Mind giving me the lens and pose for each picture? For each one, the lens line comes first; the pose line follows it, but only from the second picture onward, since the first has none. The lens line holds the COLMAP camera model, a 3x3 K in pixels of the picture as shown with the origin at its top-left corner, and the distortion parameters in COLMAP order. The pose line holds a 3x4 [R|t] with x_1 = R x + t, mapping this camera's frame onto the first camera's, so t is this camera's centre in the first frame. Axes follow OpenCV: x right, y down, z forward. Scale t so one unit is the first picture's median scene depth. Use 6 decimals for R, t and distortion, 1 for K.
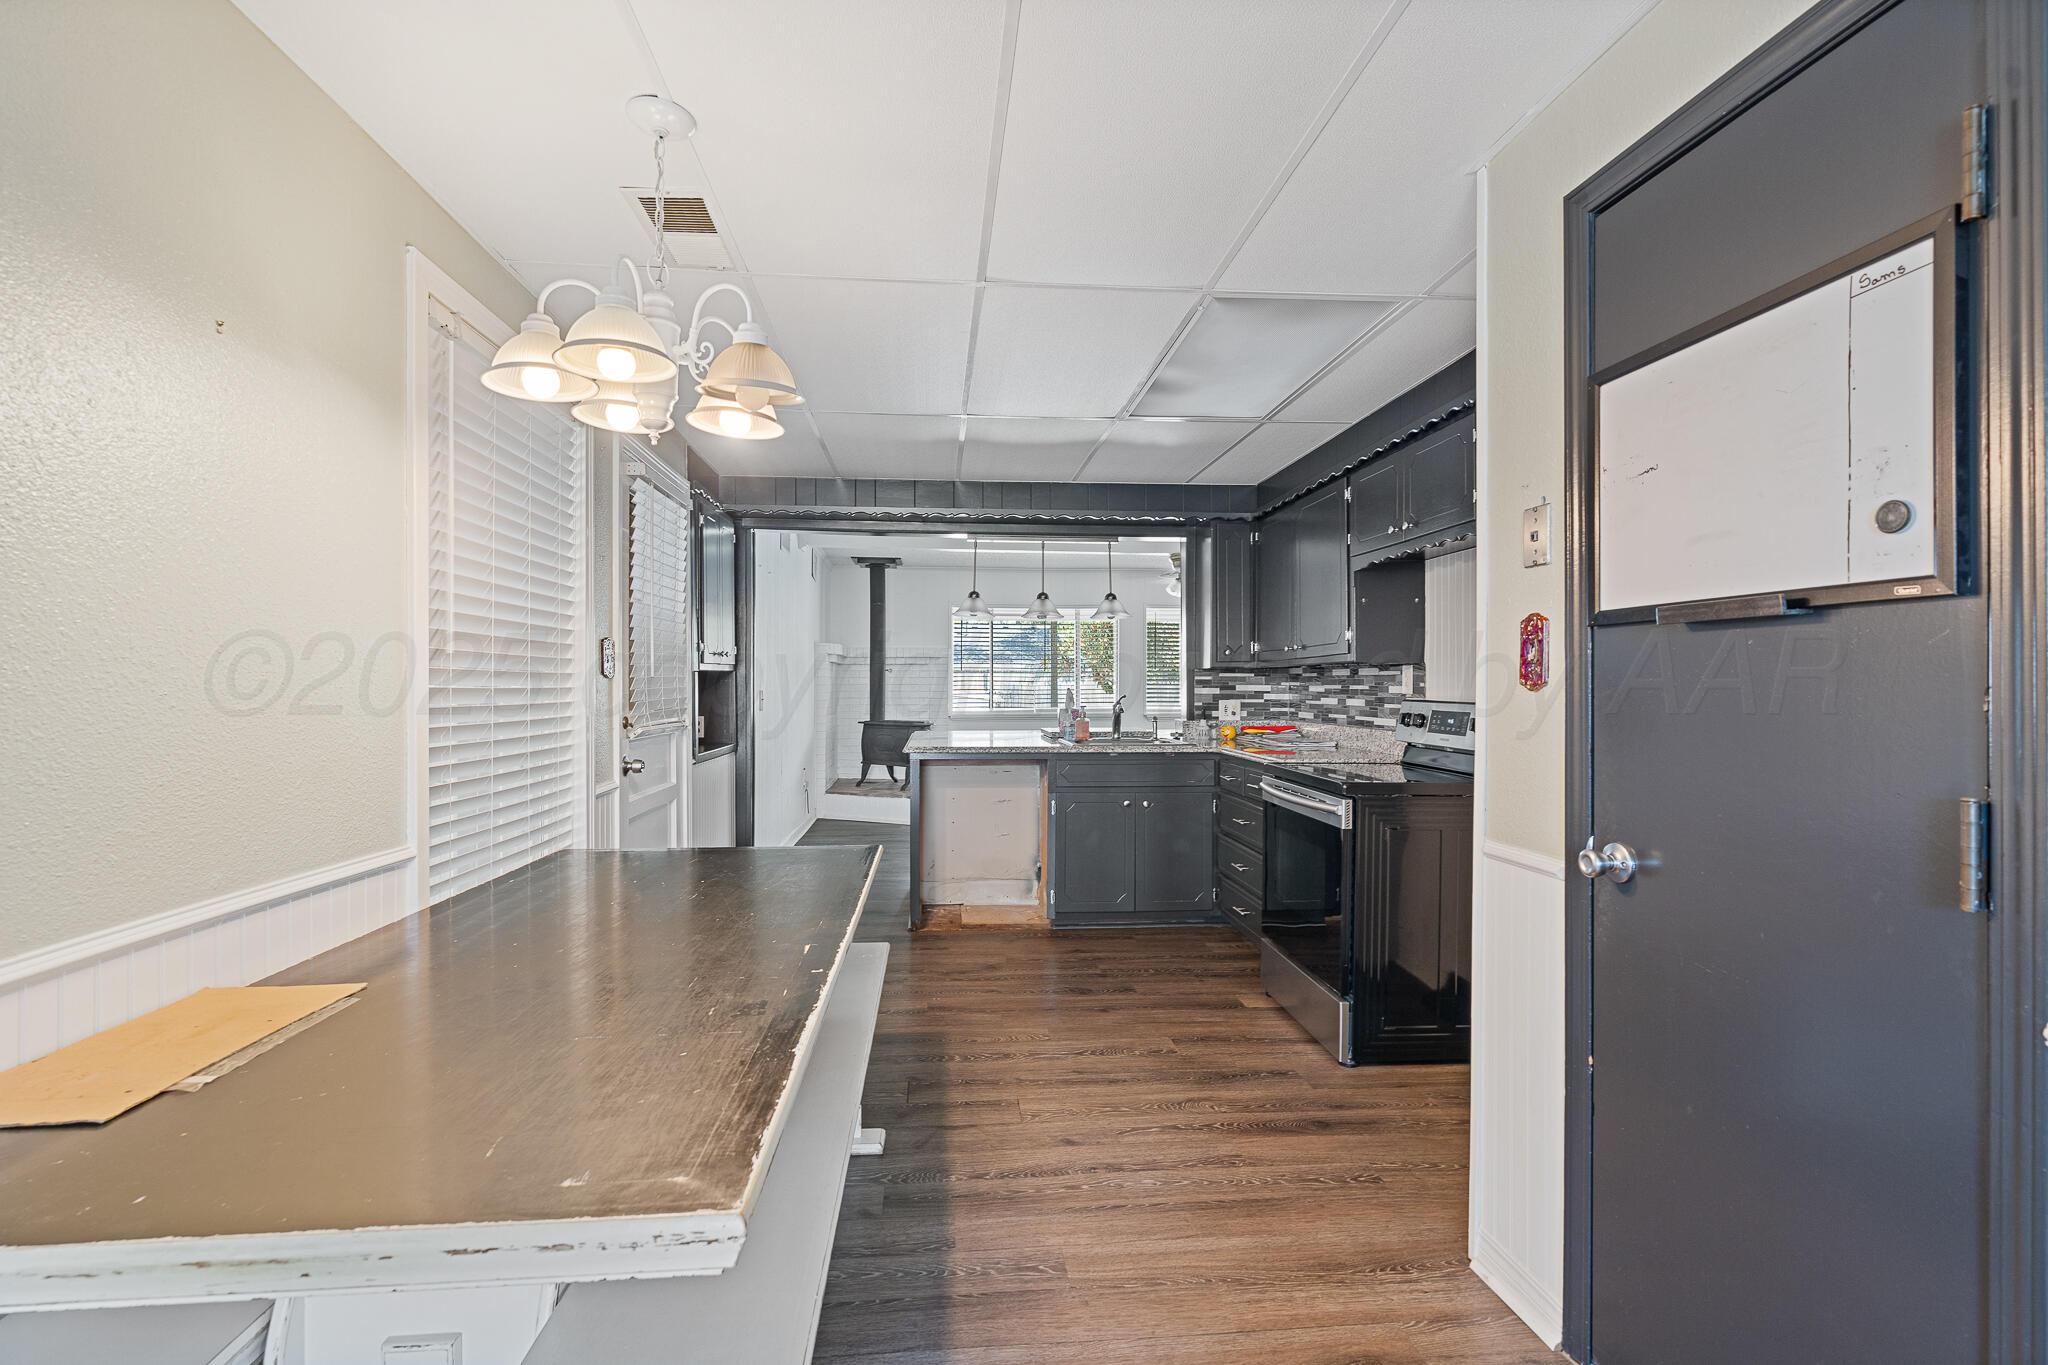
lens RADIAL K [[941.9, 0, 1021.8], [0, 941.9, 683.6], [0, 0, 1]] dist [0.000097, -0.000037]
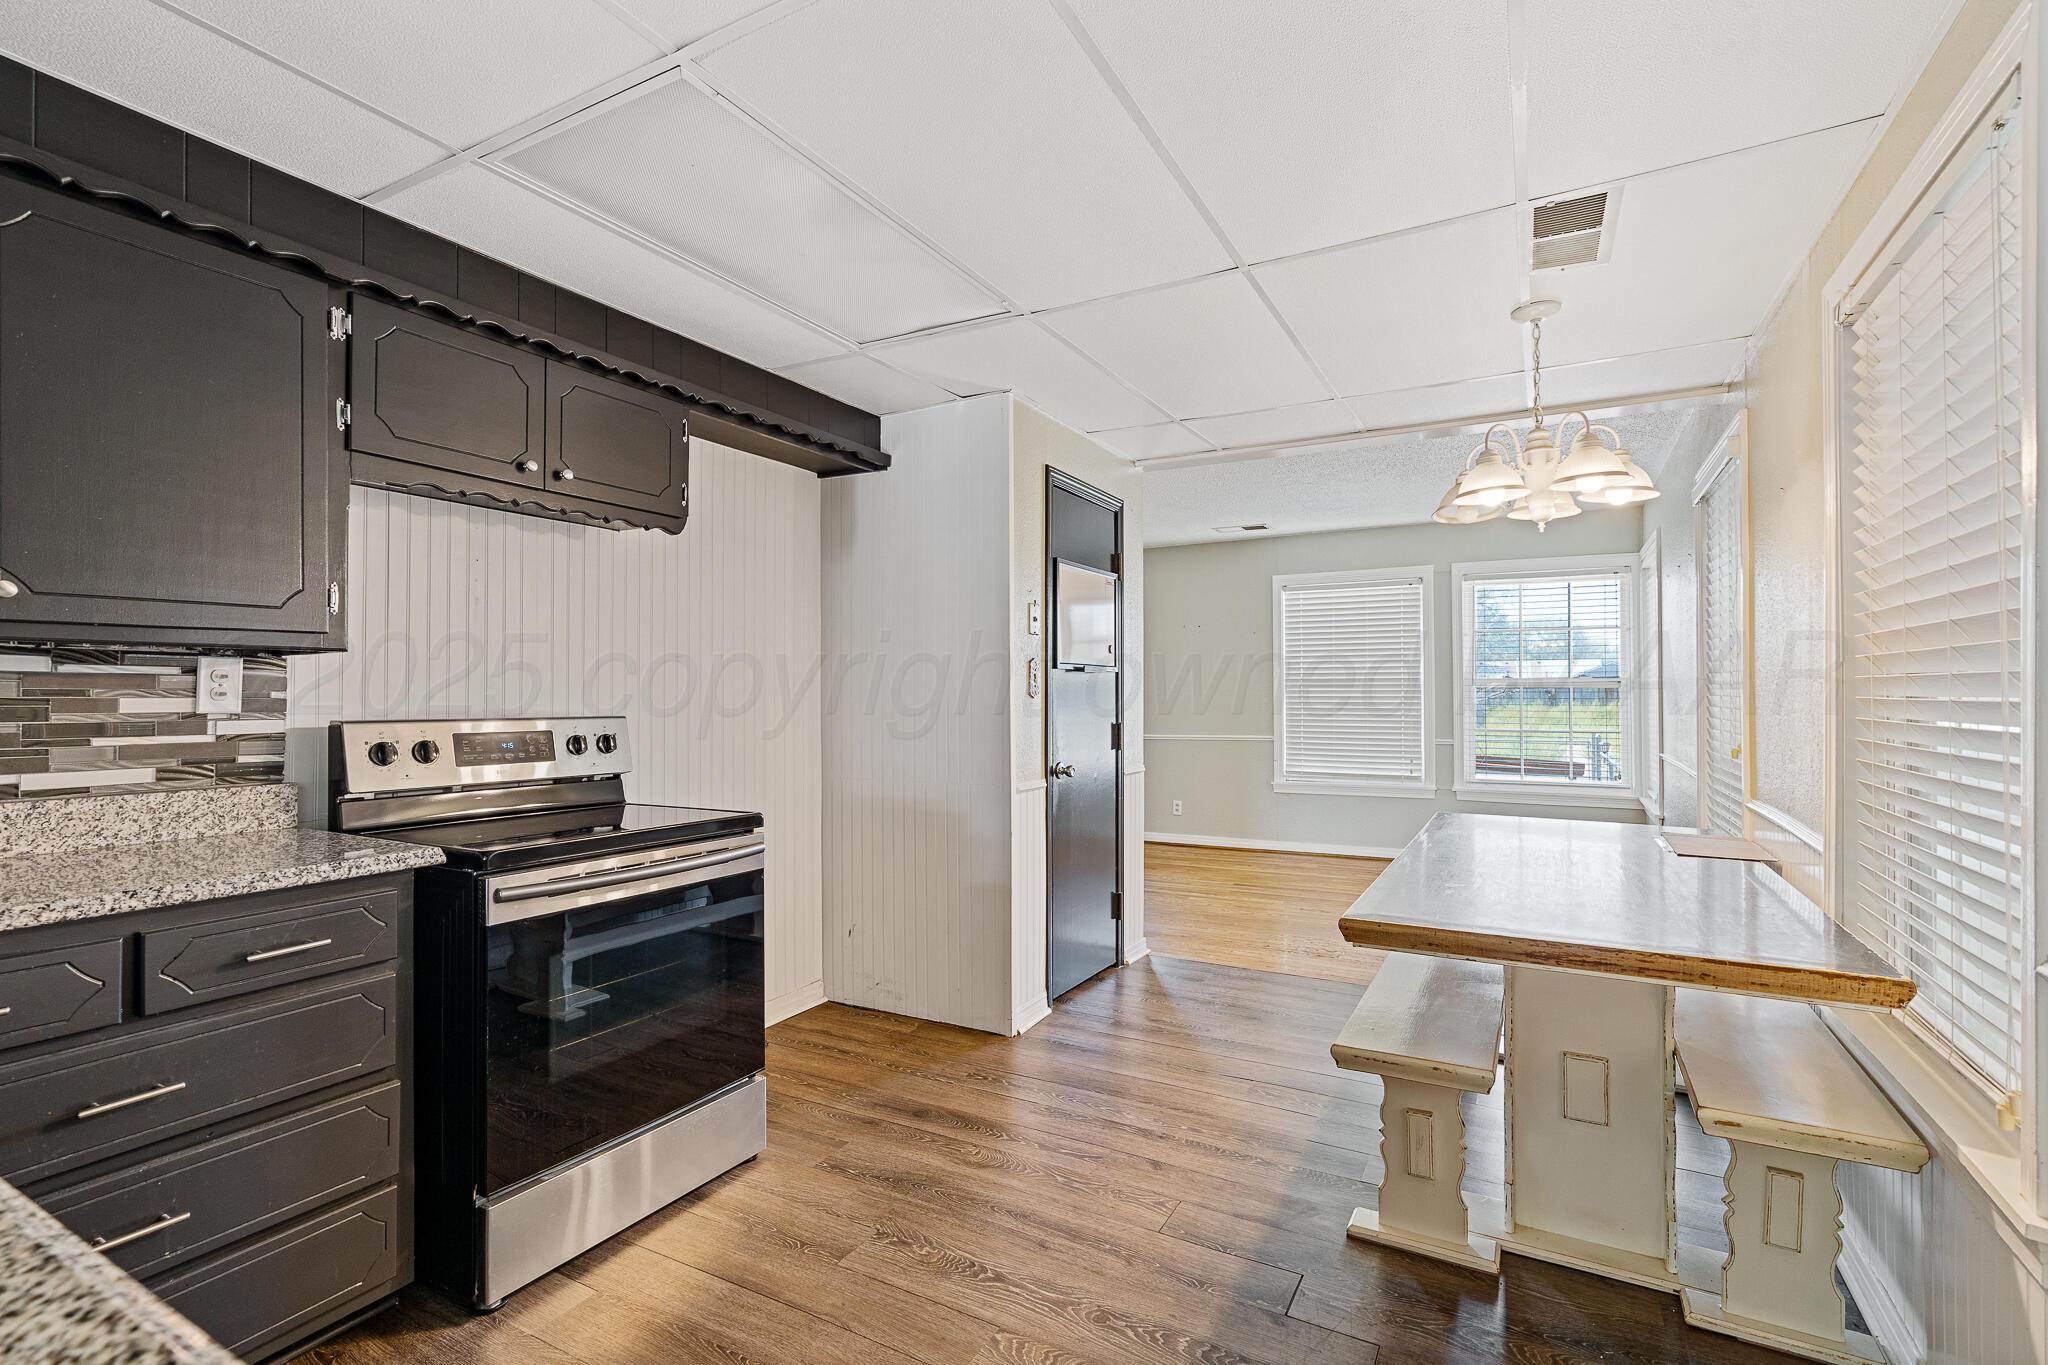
lens RADIAL K [[941.9, 0, 1027.5], [0, 941.9, 685.2], [0, 0, 1]] dist [0.000097, -0.000037]
pose [[-0.827087, 0.004820, 0.562054, -0.345066], [0.001340, 0.999977, -0.006603, -0.000760], [-0.562073, -0.004708, -0.827074, 1.674837]]
